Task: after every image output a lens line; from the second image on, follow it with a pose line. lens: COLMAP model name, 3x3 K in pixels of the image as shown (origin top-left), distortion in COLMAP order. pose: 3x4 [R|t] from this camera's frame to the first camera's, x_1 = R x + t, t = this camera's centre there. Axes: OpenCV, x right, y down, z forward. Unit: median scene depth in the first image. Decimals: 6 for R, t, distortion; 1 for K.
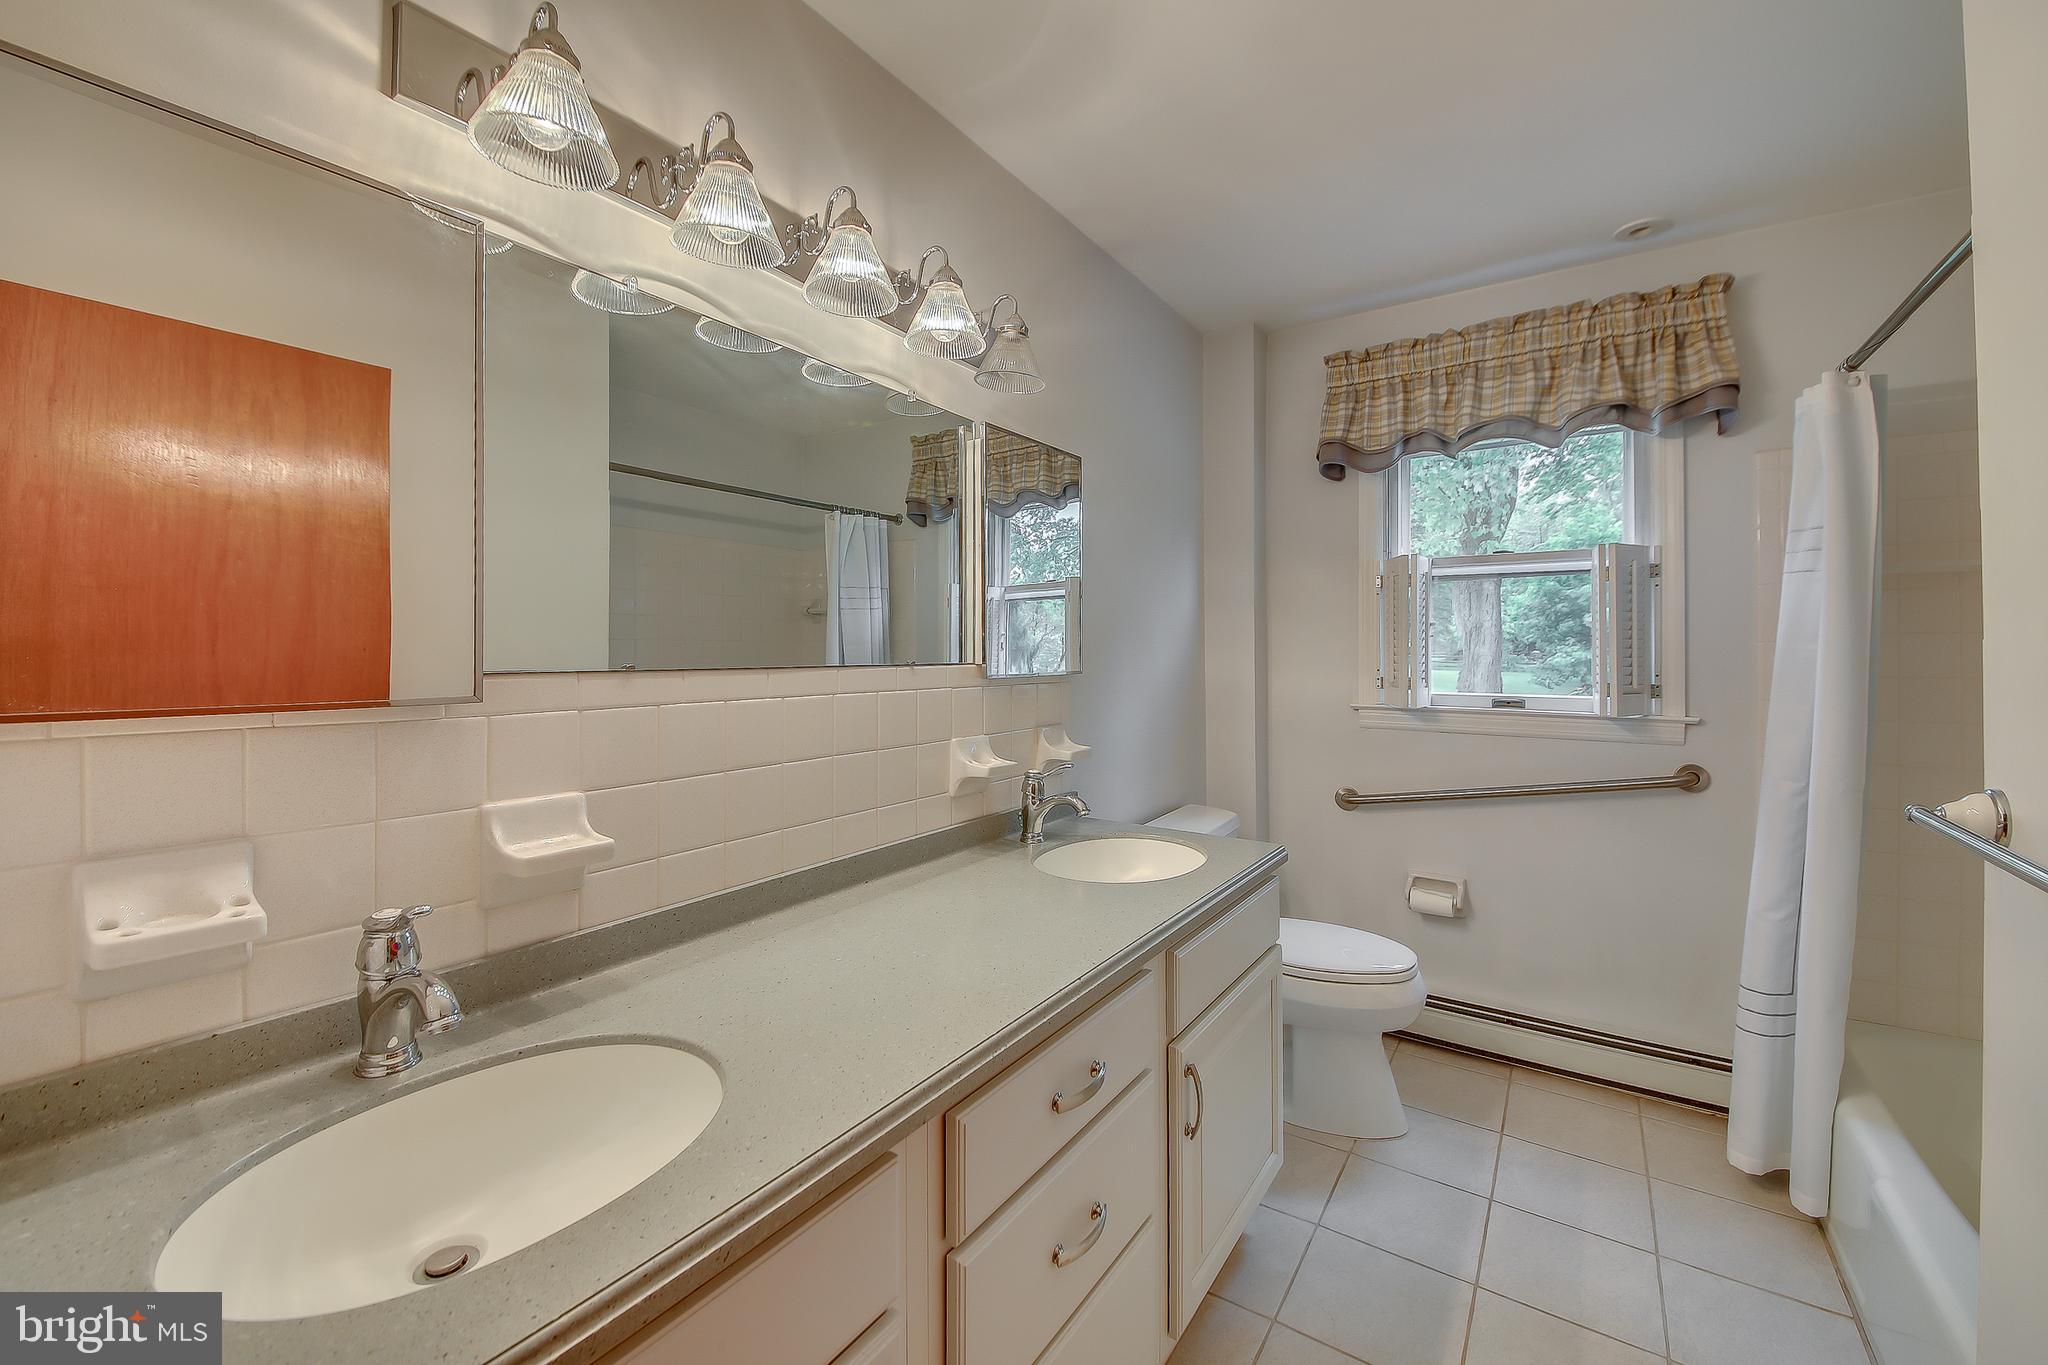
lens RADIAL K [[732.0, 0, 1030.2], [0, 732.0, 663.5], [0, 0, 1]] dist [-0.010597, -0.004807]
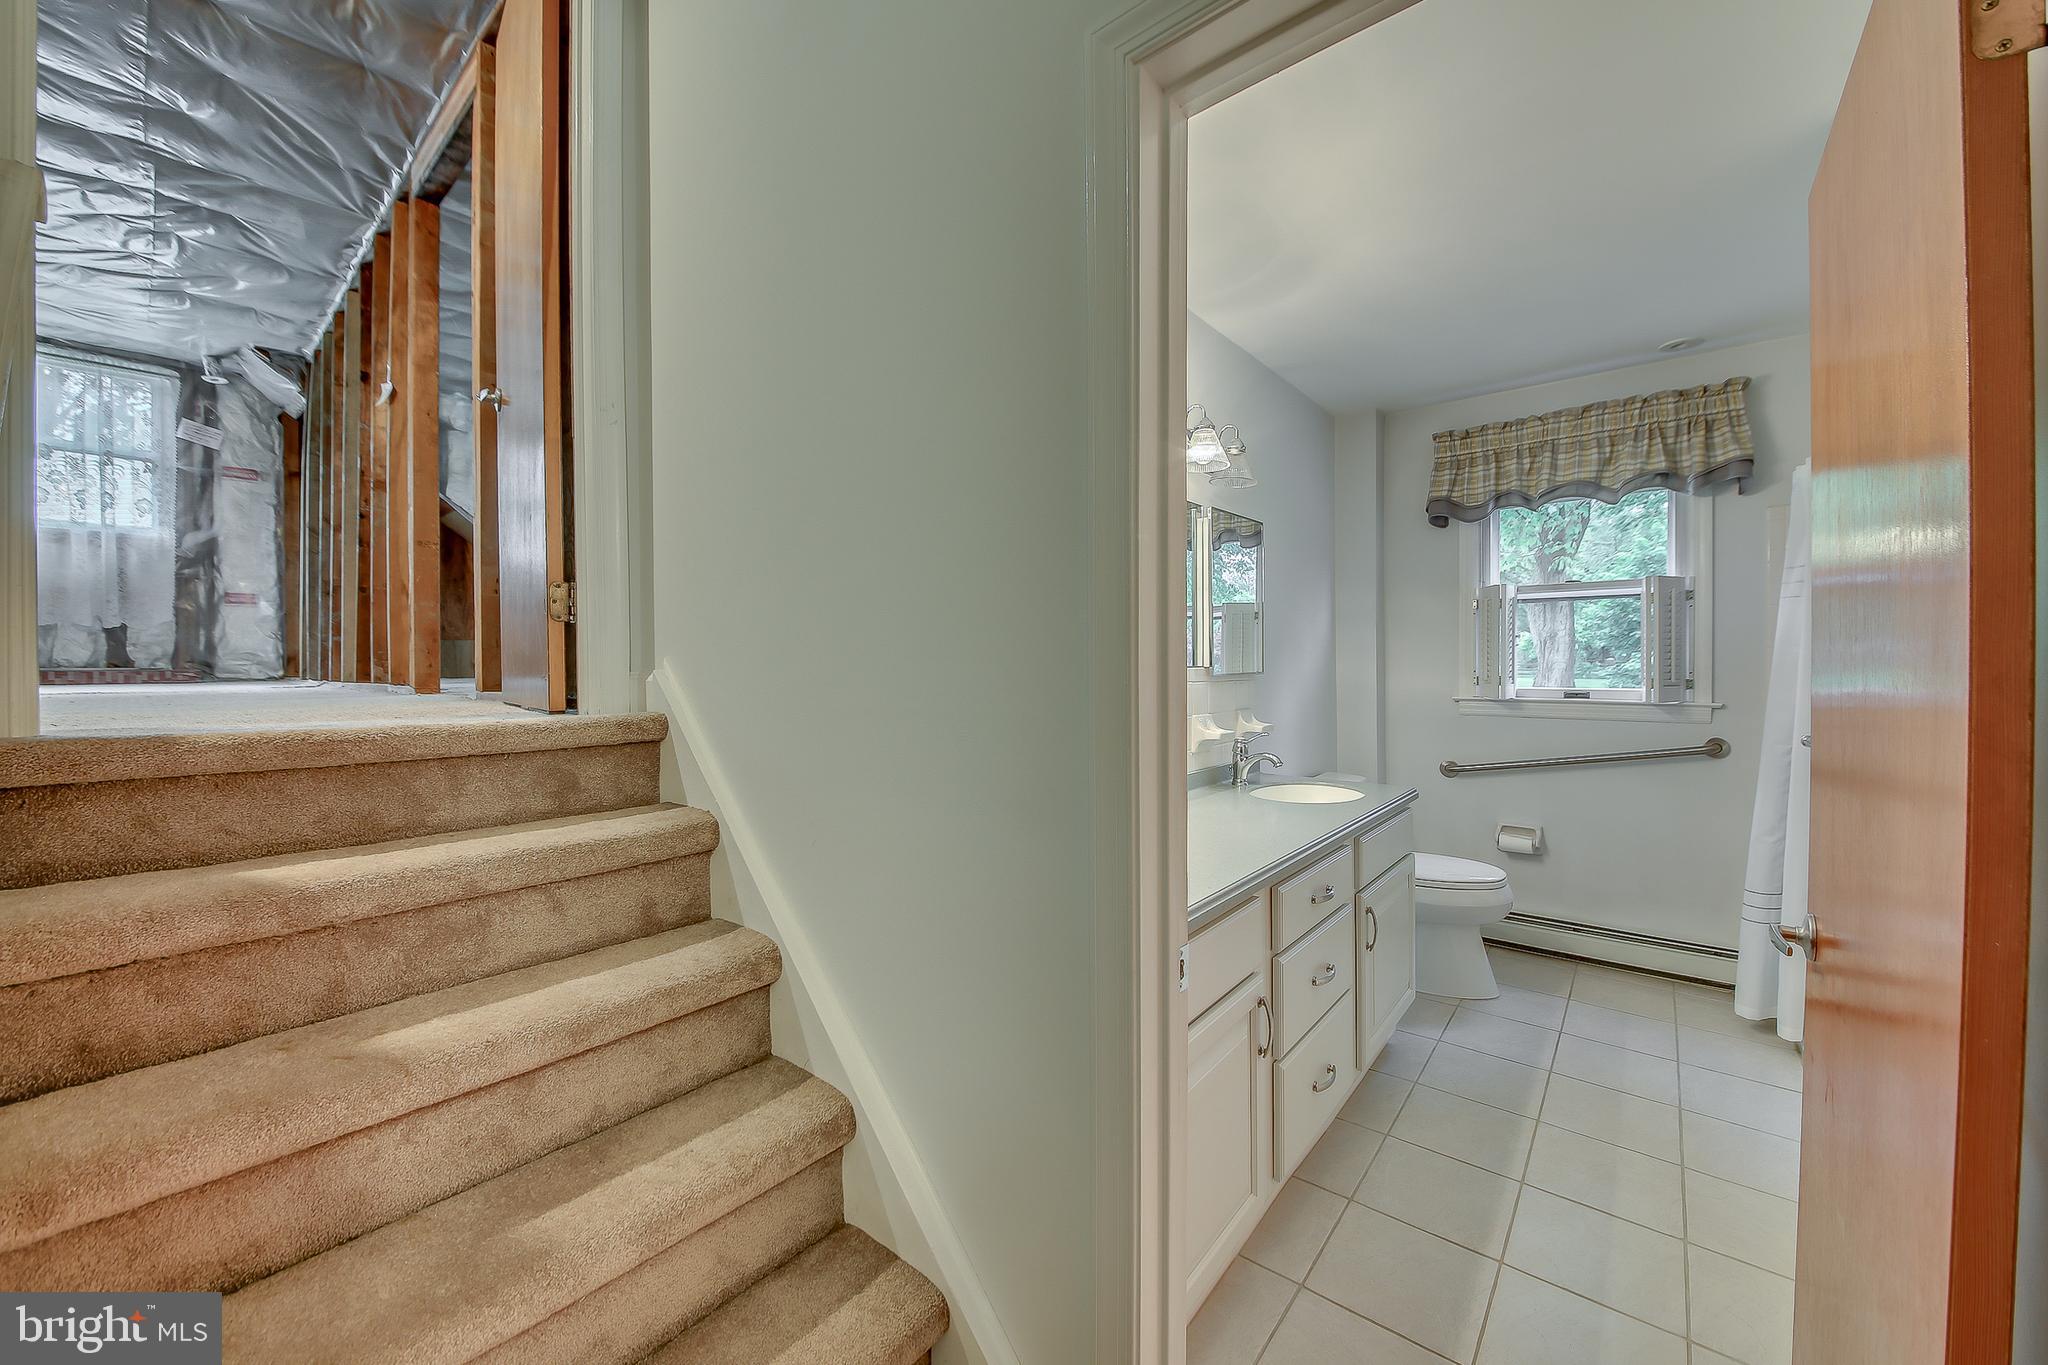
lens RADIAL K [[732.0, 0, 1026.8], [0, 732.0, 689.1], [0, 0, 1]] dist [-0.010597, -0.004807]
pose [[0.997024, -0.005996, -0.076853, -0.270266], [0.007476, 0.999792, 0.018984, 0.012697], [0.076723, -0.019502, 0.996862, -0.445671]]
